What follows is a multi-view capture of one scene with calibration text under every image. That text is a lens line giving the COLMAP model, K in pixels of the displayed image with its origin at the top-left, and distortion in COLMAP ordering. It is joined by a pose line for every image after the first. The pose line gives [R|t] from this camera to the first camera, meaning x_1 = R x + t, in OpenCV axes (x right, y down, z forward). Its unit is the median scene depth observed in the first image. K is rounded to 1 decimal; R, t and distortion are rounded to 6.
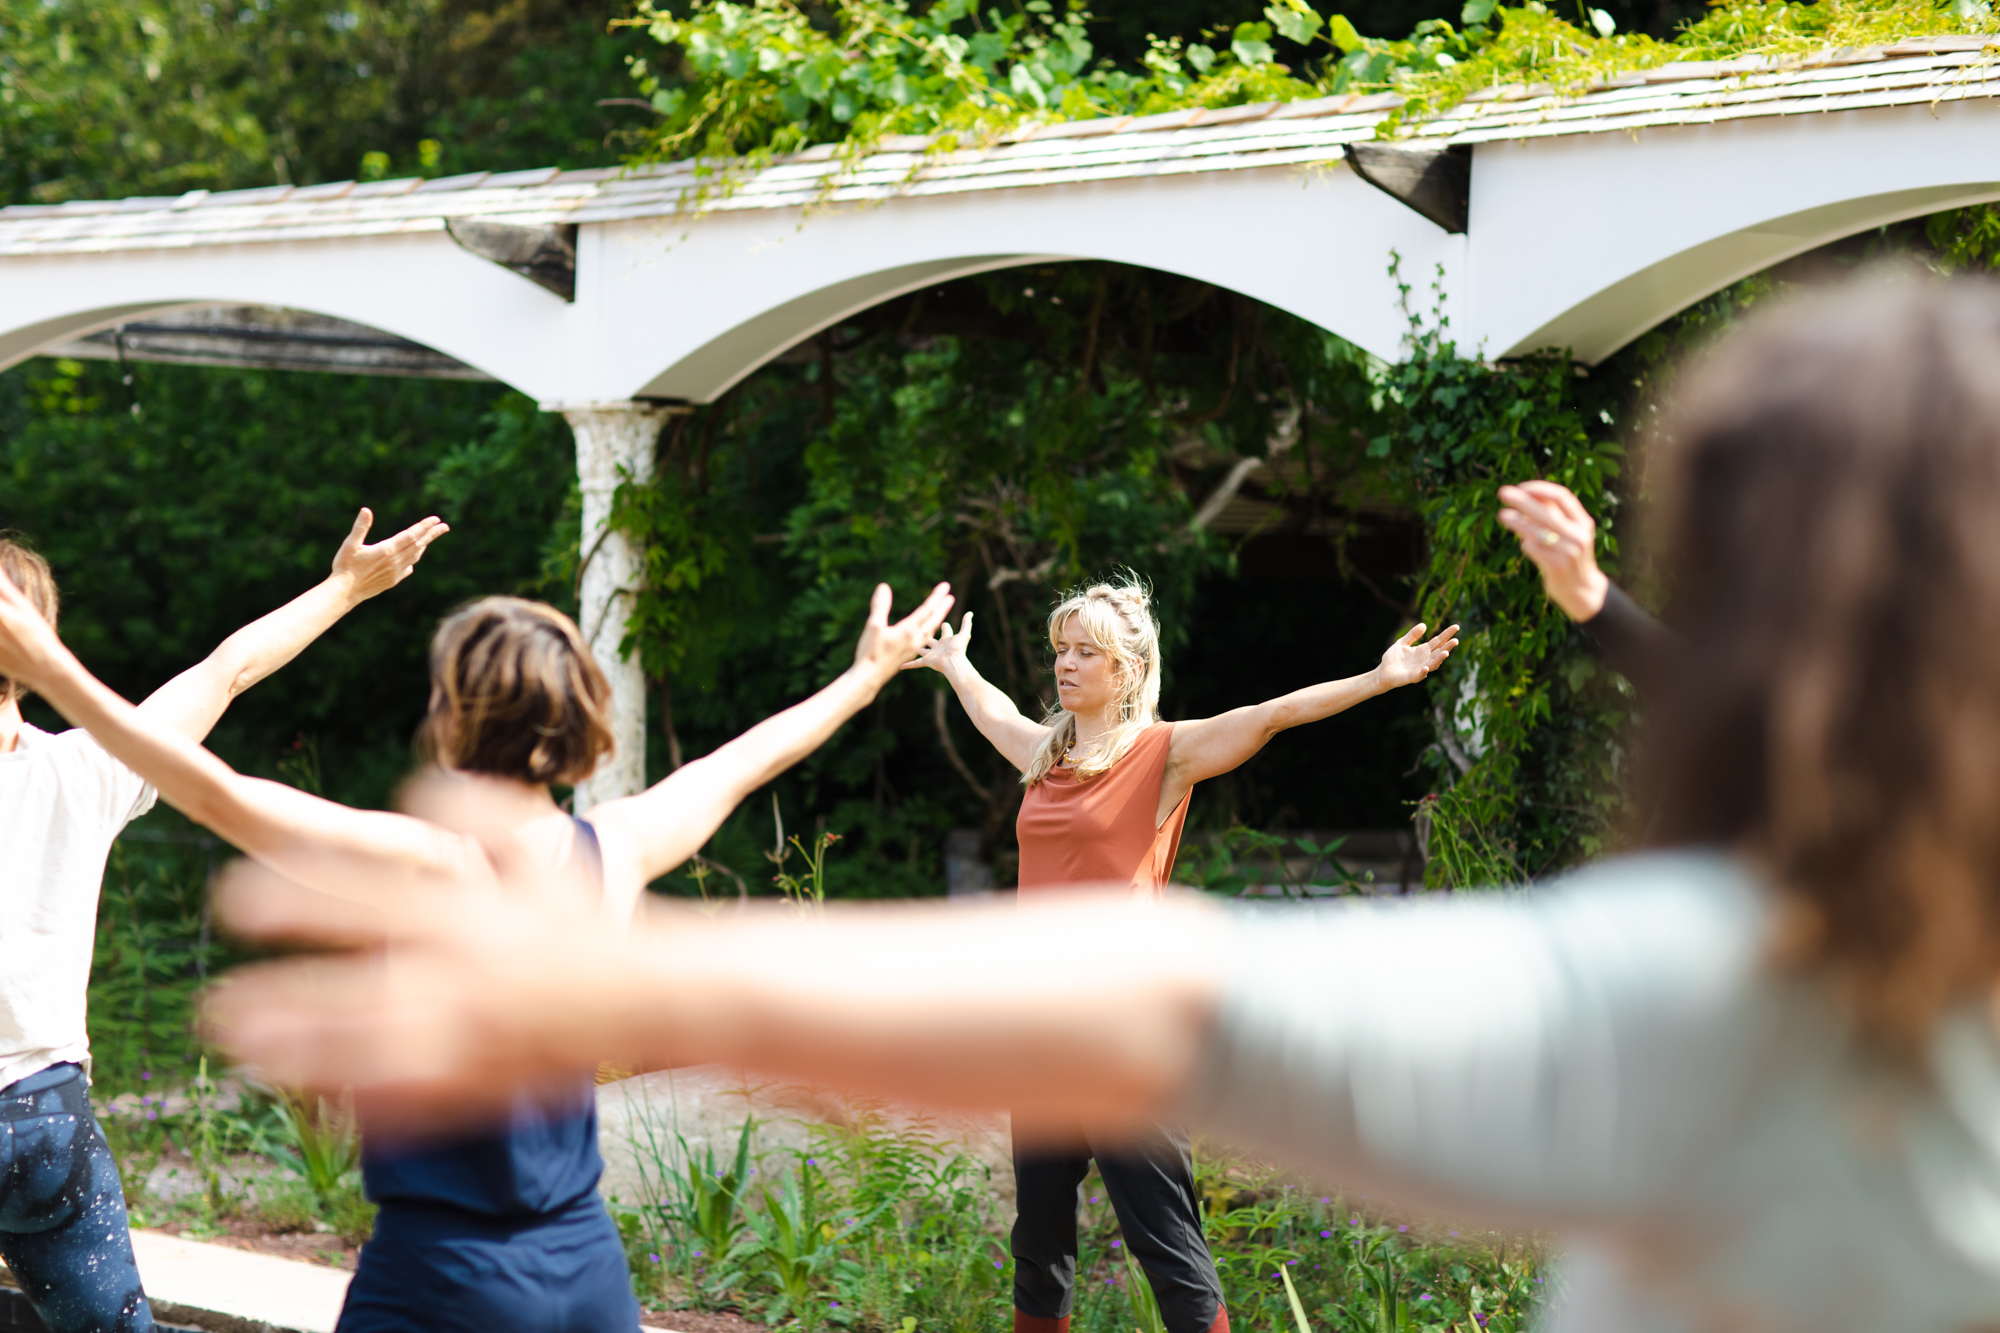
lens RADIAL K [[4890.7, 0, 999.6], [0, 4890.7, 667.1], [0, 0, 1]] dist [-0.134999, 0.000000]
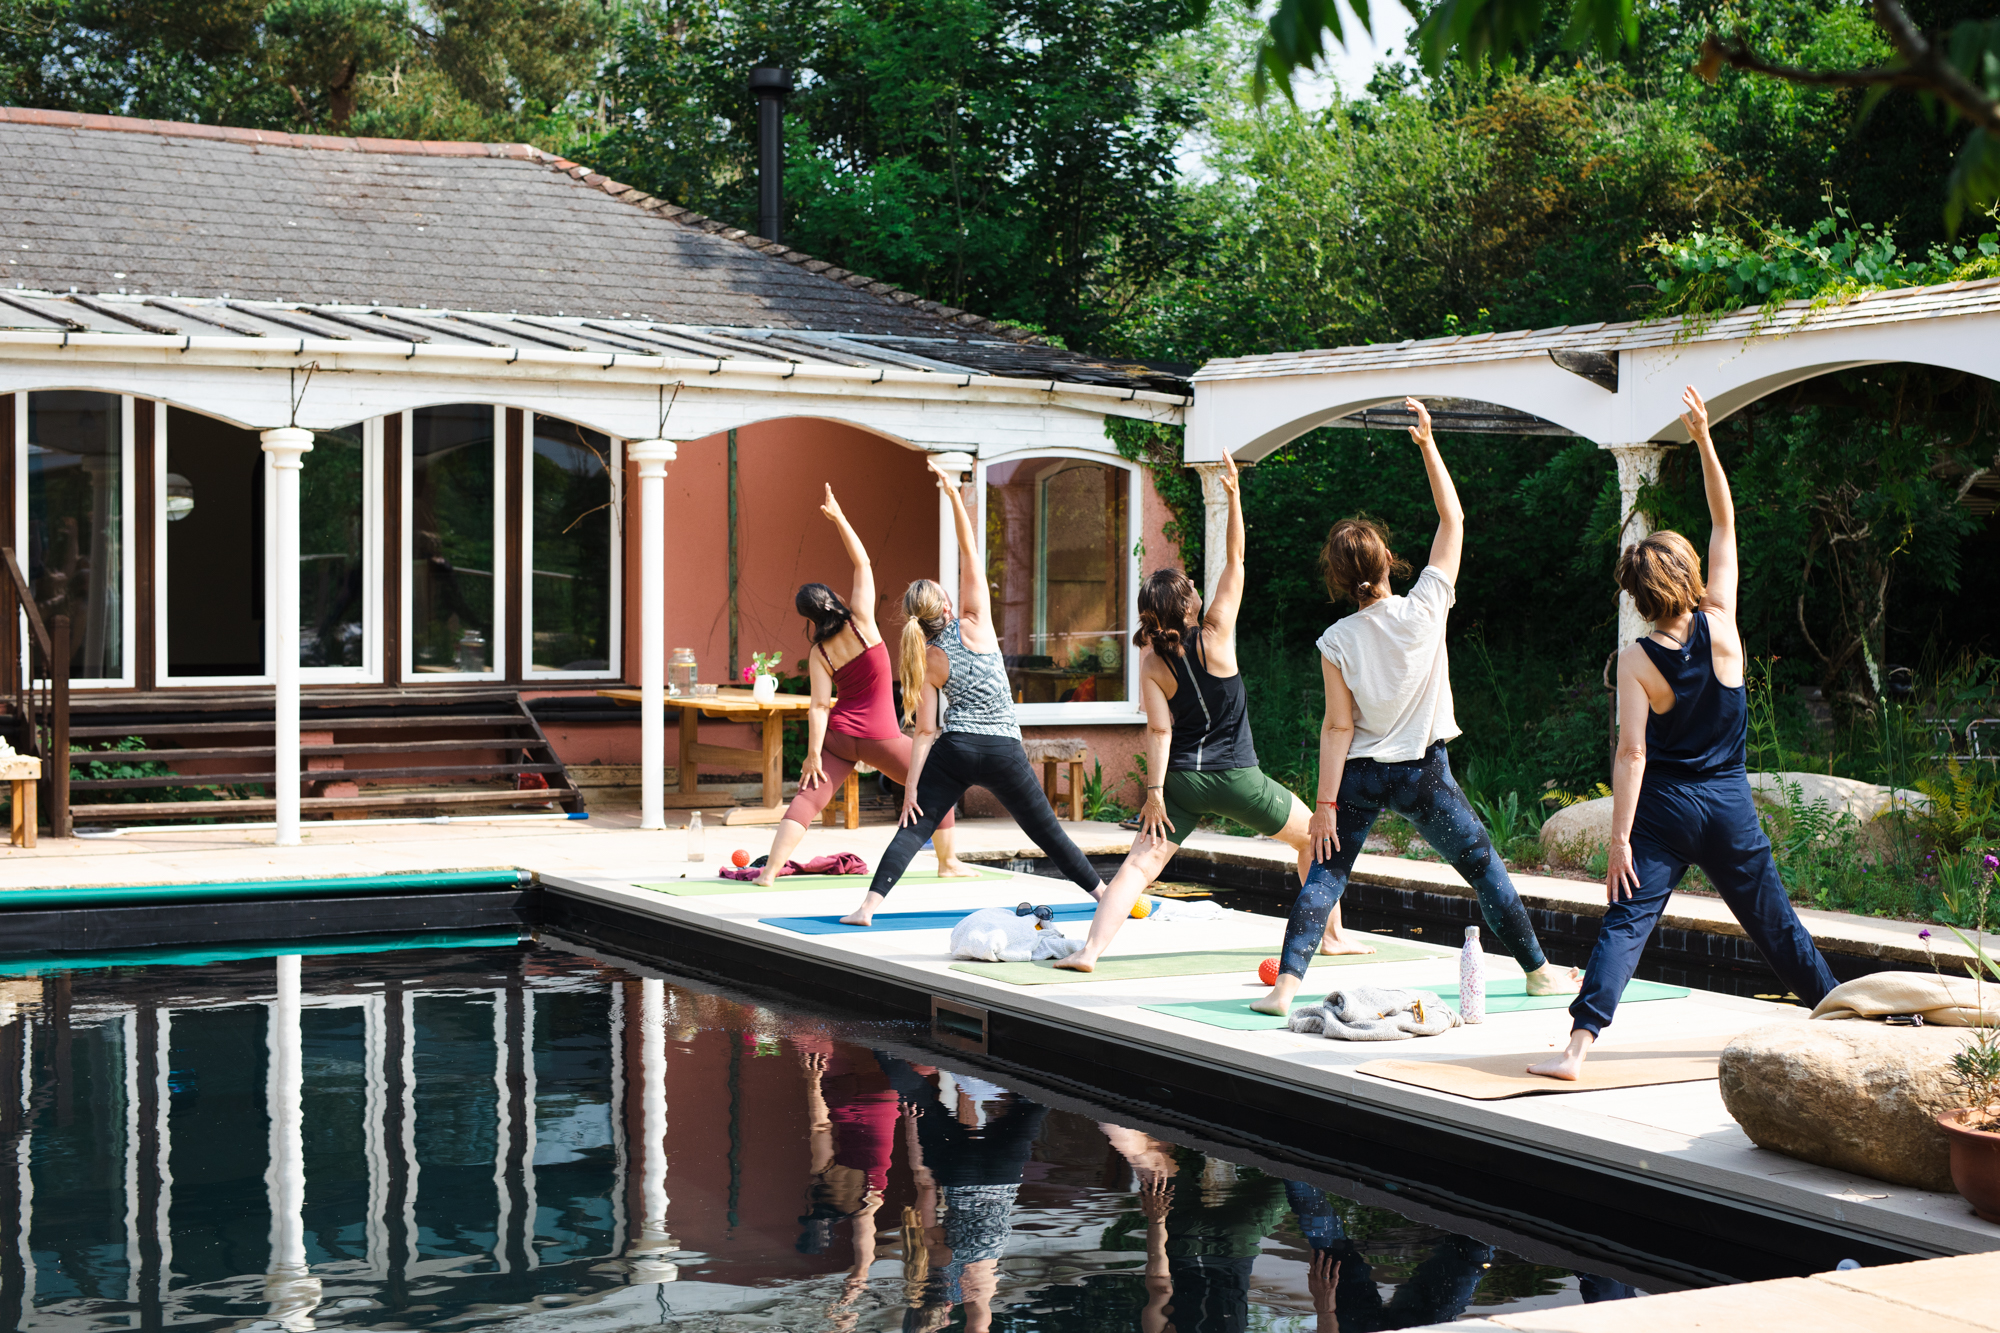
lens RADIAL K [[2965.5, 0, 1001.2], [0, 2965.5, 662.1], [0, 0, 1]] dist [-0.026916, 0.000000]
pose [[0.966086, -0.005185, -0.258170, -0.021505], [0.008862, 0.999875, 0.013081, 0.014263], [0.258070, -0.014925, 0.966011, -0.191256]]
